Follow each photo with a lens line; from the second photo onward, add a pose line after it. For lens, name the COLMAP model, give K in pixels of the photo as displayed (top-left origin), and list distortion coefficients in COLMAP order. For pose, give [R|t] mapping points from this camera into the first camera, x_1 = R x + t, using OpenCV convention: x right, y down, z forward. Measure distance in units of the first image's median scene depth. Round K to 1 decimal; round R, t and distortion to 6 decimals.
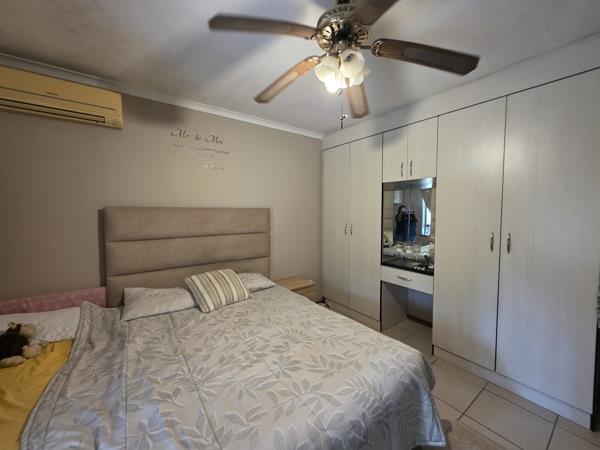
lens RADIAL K [[243.2, 0, 303.2], [0, 243.2, 223.0], [0, 0, 1]] dist [0.000754, 0.001287]
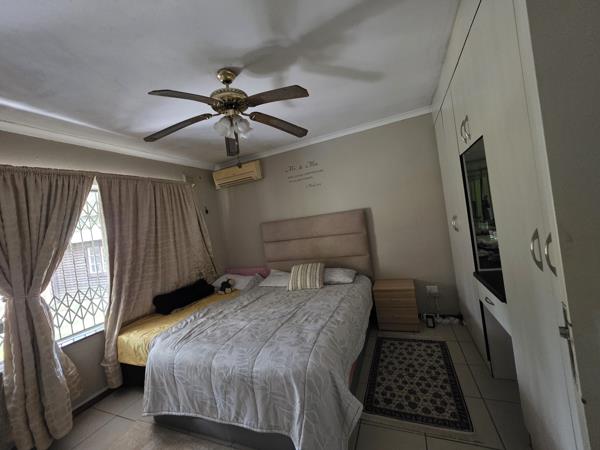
lens RADIAL K [[243.2, 0, 301.2], [0, 243.2, 223.3], [0, 0, 1]] dist [0.000754, 0.001287]
pose [[0.489687, -0.062914, -0.869626, 0.987996], [0.092489, 0.995514, -0.019941, -0.004350], [0.866979, -0.070666, 0.493309, 0.382748]]
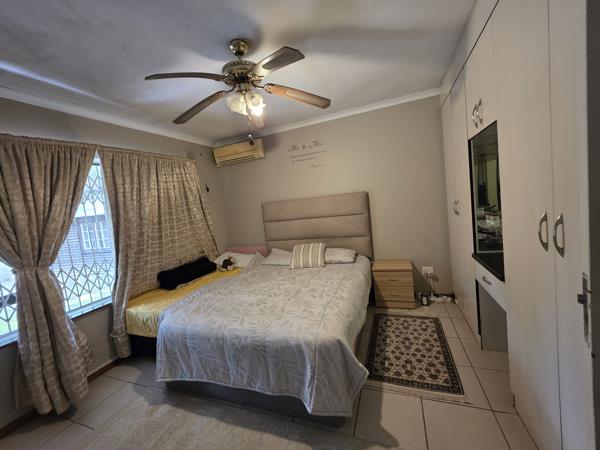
lens RADIAL K [[243.2, 0, 301.7], [0, 243.2, 223.2], [0, 0, 1]] dist [0.000754, 0.001287]
pose [[0.517267, 0.014555, -0.855701, 0.970778], [0.067488, 0.996048, 0.057738, -0.001372], [0.853159, -0.087616, 0.514240, 0.315567]]
